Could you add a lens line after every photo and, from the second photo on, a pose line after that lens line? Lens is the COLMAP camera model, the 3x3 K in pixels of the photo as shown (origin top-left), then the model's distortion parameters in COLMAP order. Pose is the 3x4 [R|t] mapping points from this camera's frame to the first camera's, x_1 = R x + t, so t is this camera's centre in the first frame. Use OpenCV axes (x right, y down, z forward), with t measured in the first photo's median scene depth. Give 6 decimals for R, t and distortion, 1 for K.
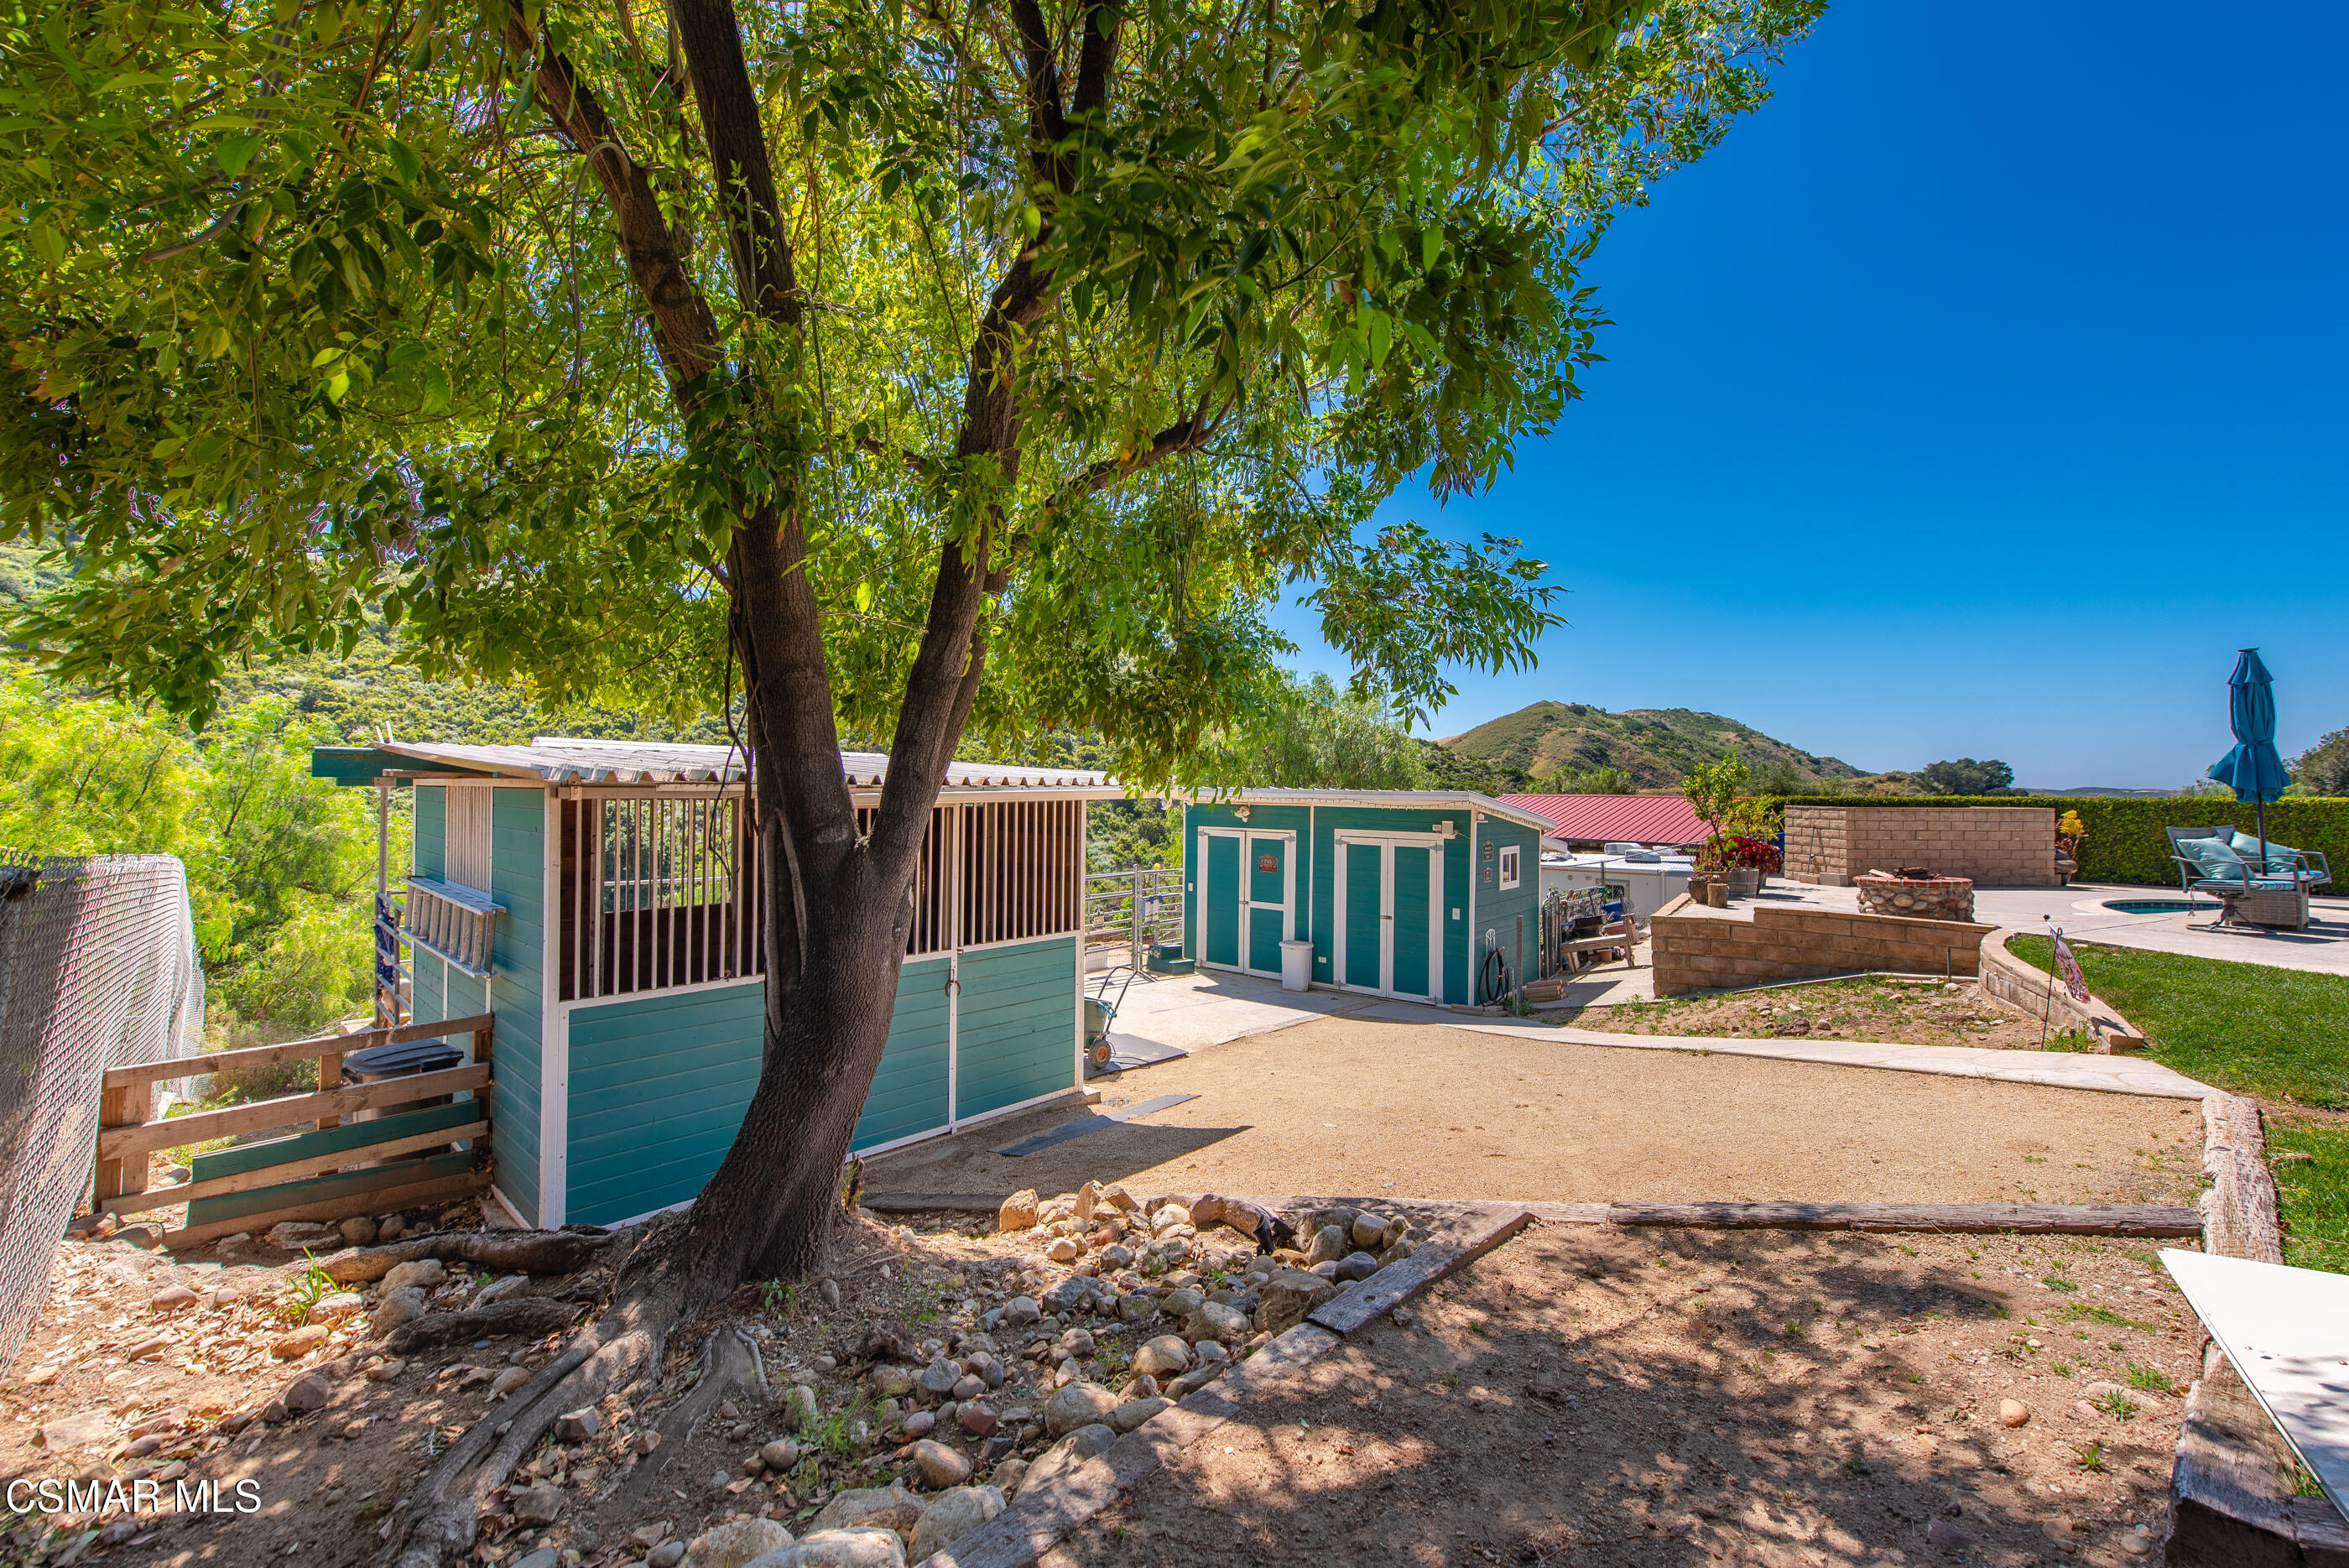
lens RADIAL K [[945.3, 0, 1187.8], [0, 945.3, 789.2], [0, 0, 1]] dist [0.024914, -0.009993]
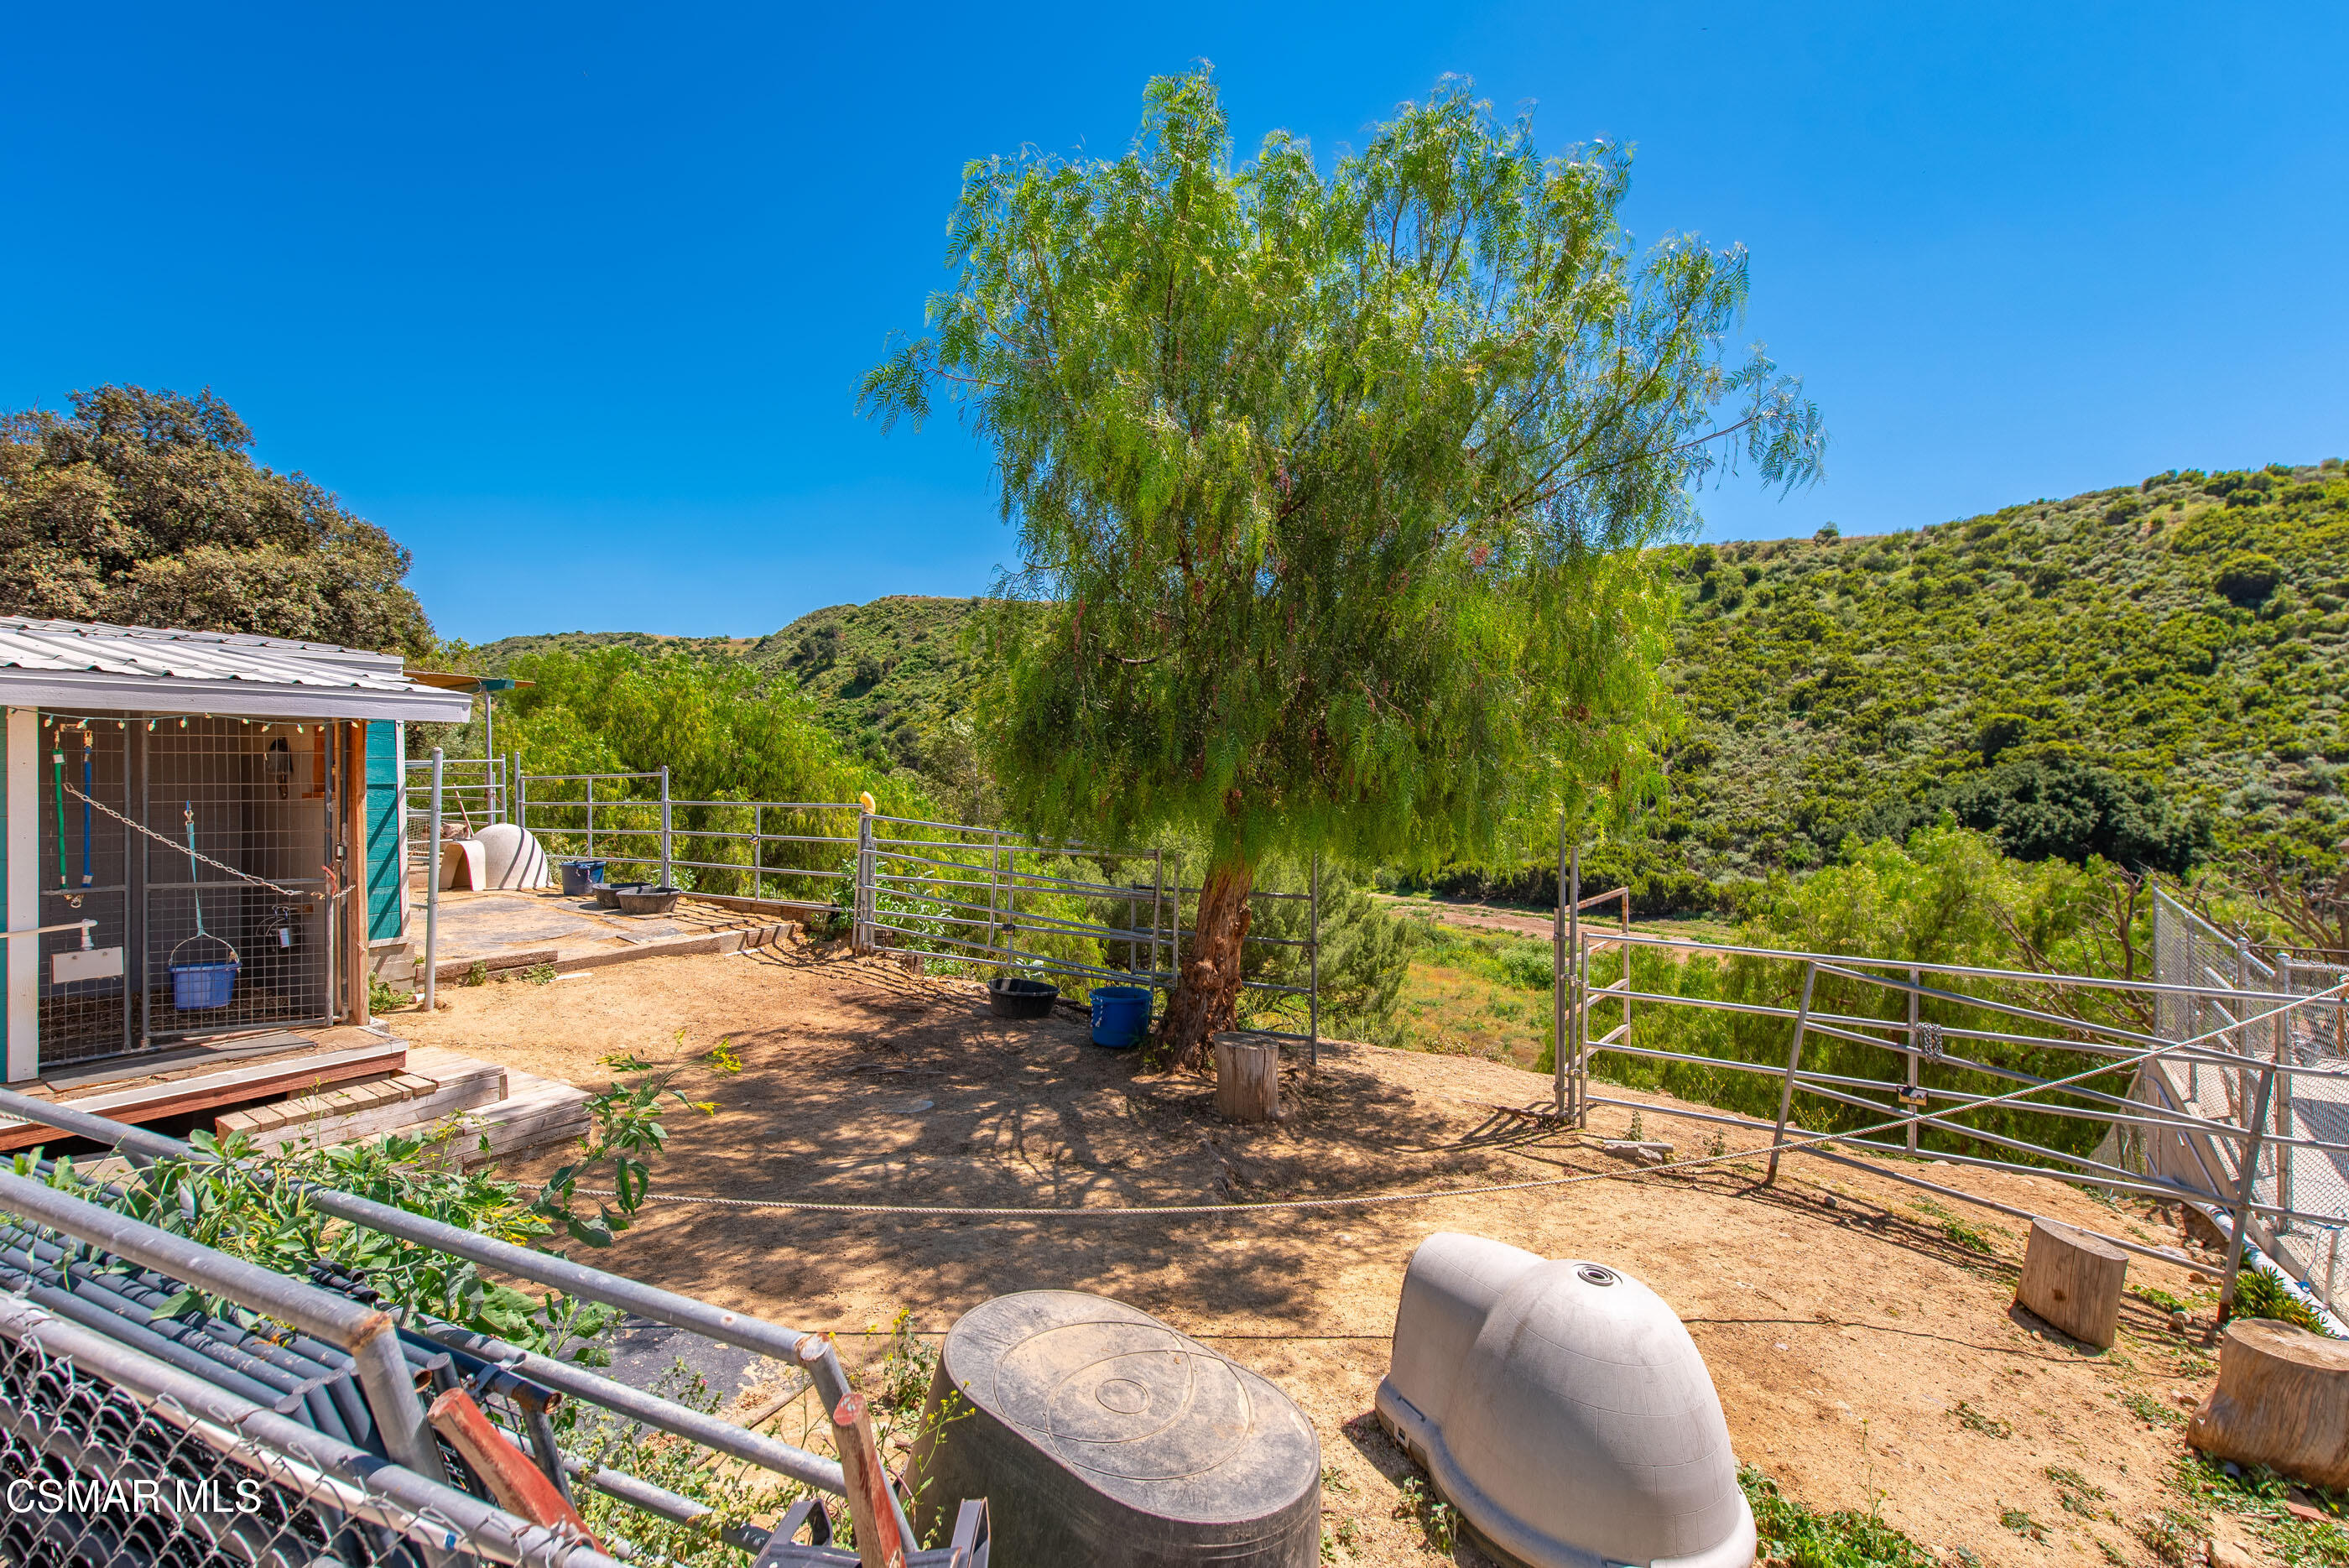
lens RADIAL K [[989.5, 0, 1181.6], [0, 989.5, 785.7], [0, 0, 1]] dist [0.018987, -0.007250]
pose [[0.123960, 0.002080, -0.992285, 0.765480], [0.016753, 0.999851, 0.004189, 0.091004], [0.992146, -0.017143, 0.123906, 1.720977]]
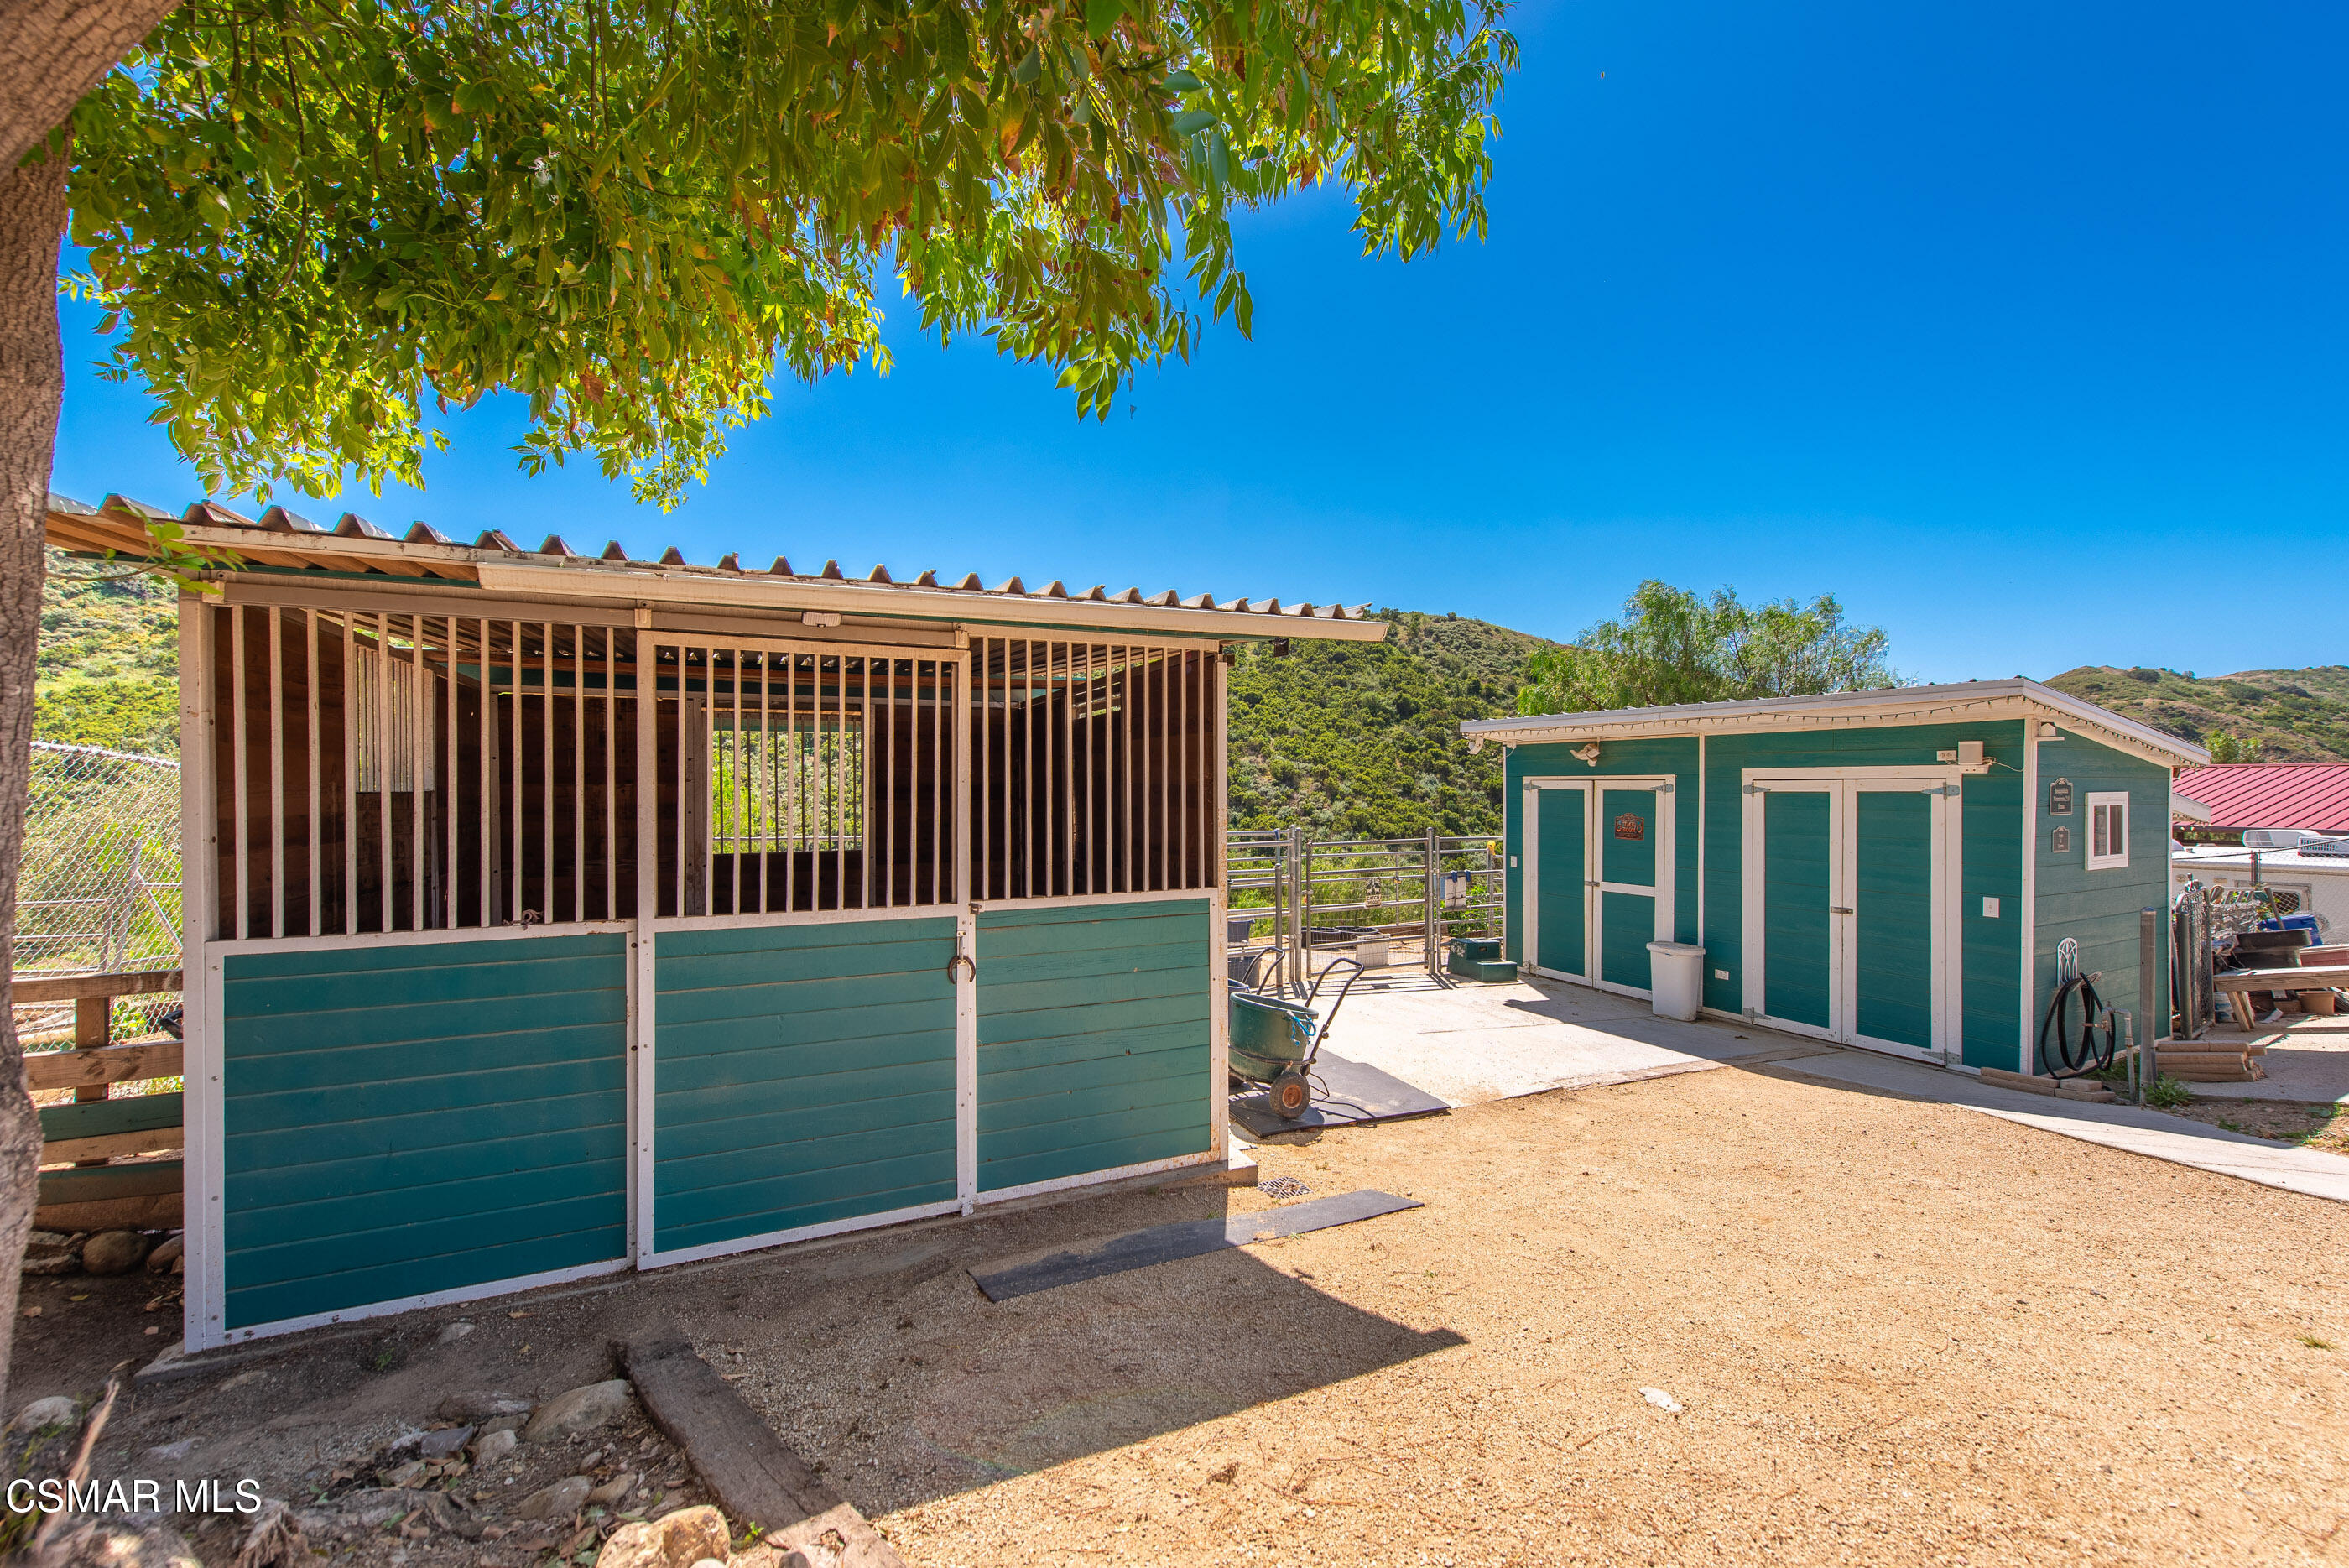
lens RADIAL K [[940.4, 0, 1182.9], [0, 940.4, 795.0], [0, 0, 1]] dist [0.017651, -0.005675]
pose [[0.920931, -0.008044, -0.389643, 0.056245], [0.010267, 0.999941, 0.003623, 0.052341], [0.389591, -0.007337, 0.920959, 0.266992]]
